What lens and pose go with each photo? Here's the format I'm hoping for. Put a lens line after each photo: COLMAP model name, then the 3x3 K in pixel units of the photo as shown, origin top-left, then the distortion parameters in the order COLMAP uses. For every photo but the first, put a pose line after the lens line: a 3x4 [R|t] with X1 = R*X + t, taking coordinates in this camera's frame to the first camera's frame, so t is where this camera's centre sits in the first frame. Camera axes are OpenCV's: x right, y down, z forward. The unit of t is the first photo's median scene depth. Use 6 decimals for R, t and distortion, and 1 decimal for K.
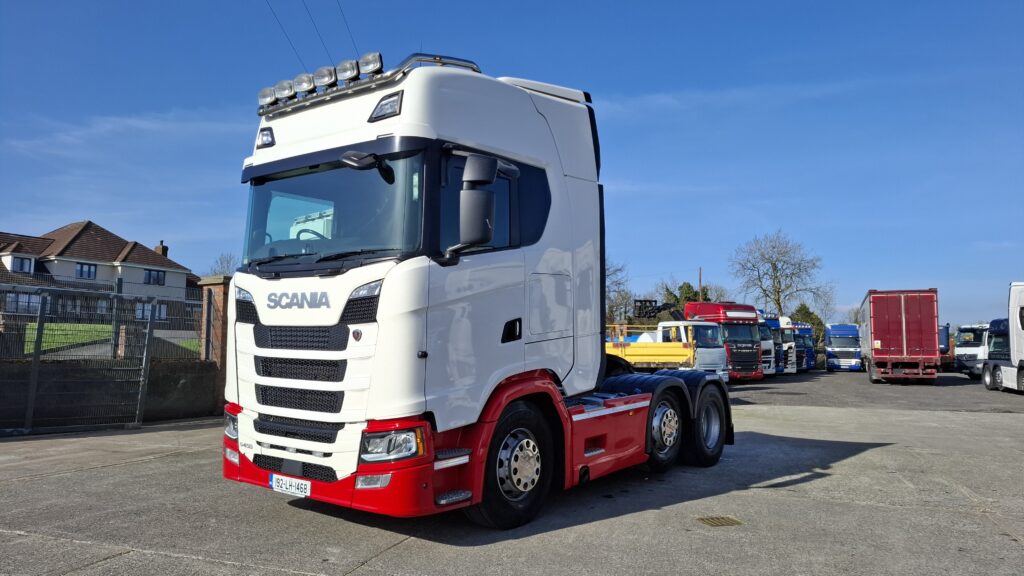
lens RADIAL K [[704.6, 0, 519.6], [0, 704.6, 287.9], [0, 0, 1]] dist [0.080669, -0.090979]
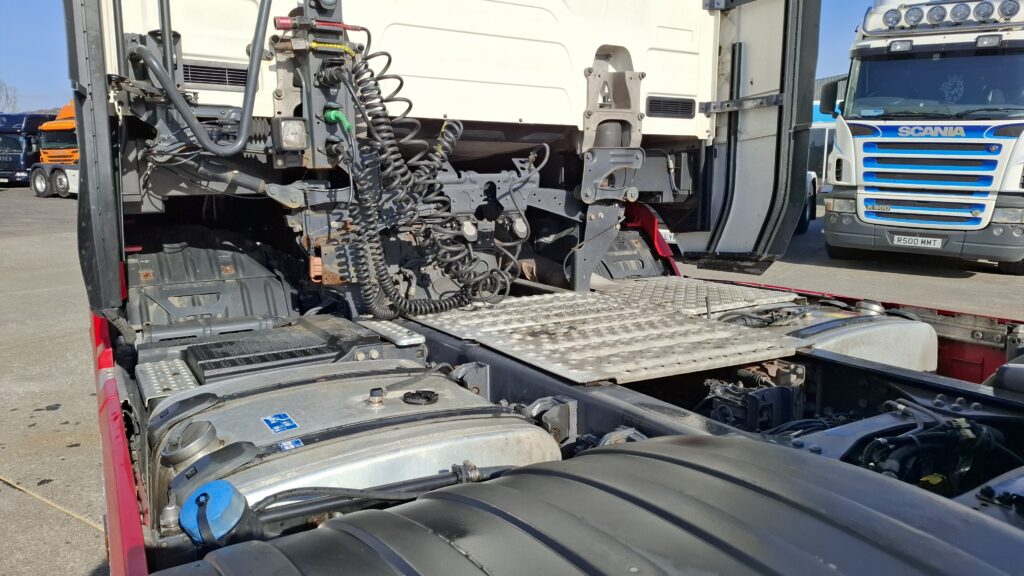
lens RADIAL K [[704.6, 0, 514.0], [0, 704.6, 291.6], [0, 0, 1]] dist [0.080669, -0.090979]
pose [[0.230392, -0.190978, 0.954173, -0.307954], [-0.081583, 0.973309, 0.214507, 0.091318], [-0.969672, -0.127265, 0.208662, 1.148171]]
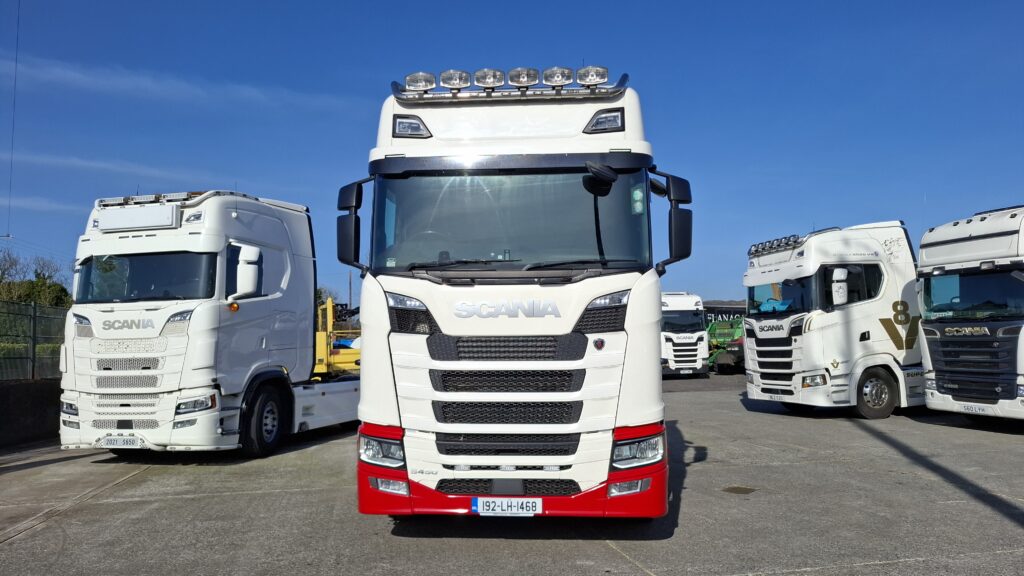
lens RADIAL K [[704.6, 0, 517.8], [0, 704.6, 284.4], [0, 0, 1]] dist [0.080669, -0.090979]
pose [[0.840640, 0.021431, 0.541170, -0.754171], [-0.016999, 0.999769, -0.013187, -0.002987], [-0.541327, 0.001886, 0.840810, 0.188398]]
